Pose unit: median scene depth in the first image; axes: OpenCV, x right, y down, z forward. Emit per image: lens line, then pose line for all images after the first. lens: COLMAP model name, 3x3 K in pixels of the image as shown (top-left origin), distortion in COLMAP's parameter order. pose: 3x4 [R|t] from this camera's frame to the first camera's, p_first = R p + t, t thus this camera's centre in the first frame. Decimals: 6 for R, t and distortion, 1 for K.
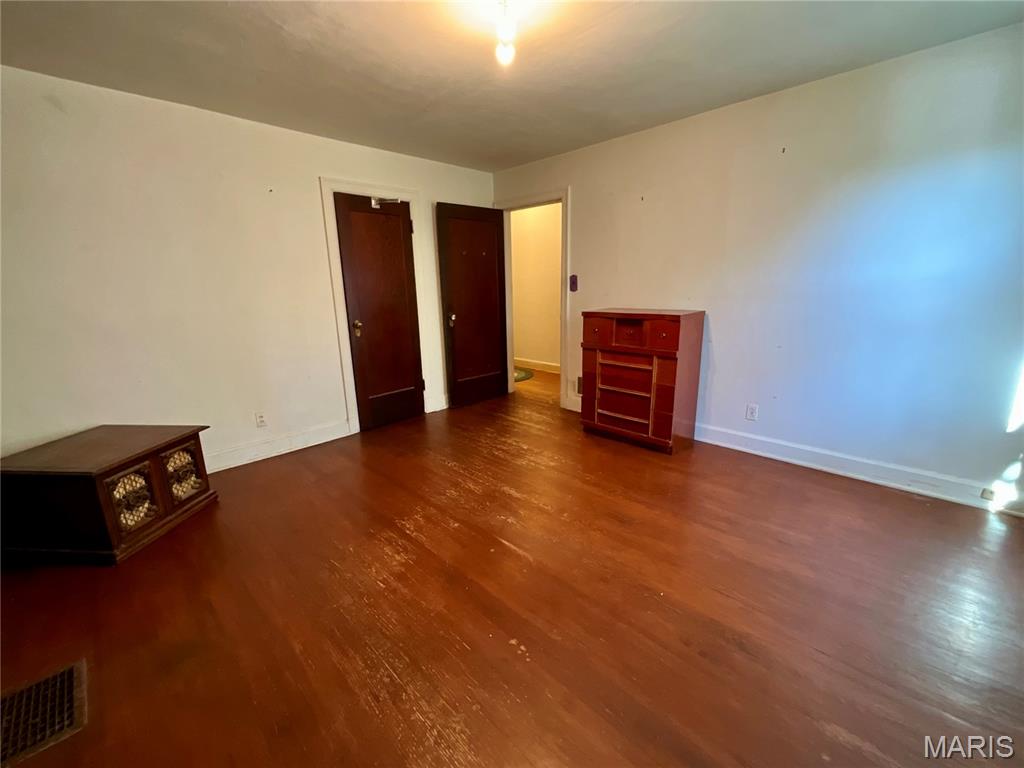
lens RADIAL K [[413.9, 0, 518.0], [0, 413.9, 383.5], [0, 0, 1]] dist [0.000709, 0.000182]
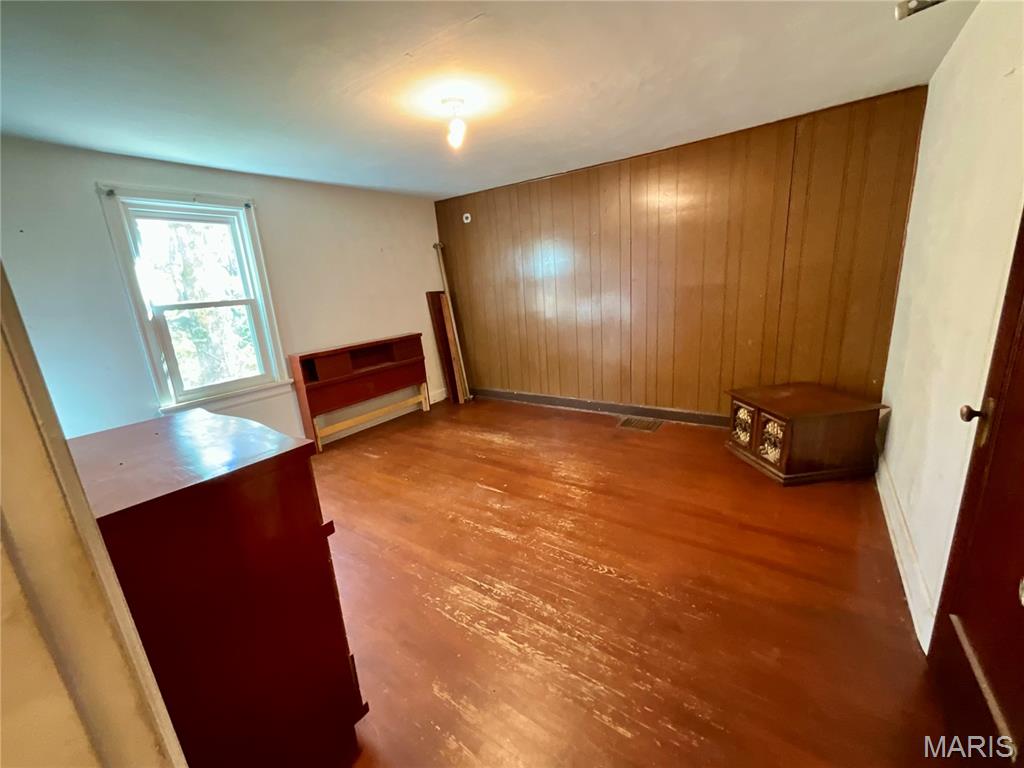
lens RADIAL K [[413.9, 0, 518.0], [0, 413.9, 383.5], [0, 0, 1]] dist [0.000709, 0.000182]
pose [[-0.982591, 0.125104, -0.137347, 0.043676], [0.047688, 0.884361, 0.464362, -0.524636], [0.179558, 0.449728, -0.874931, 1.882324]]
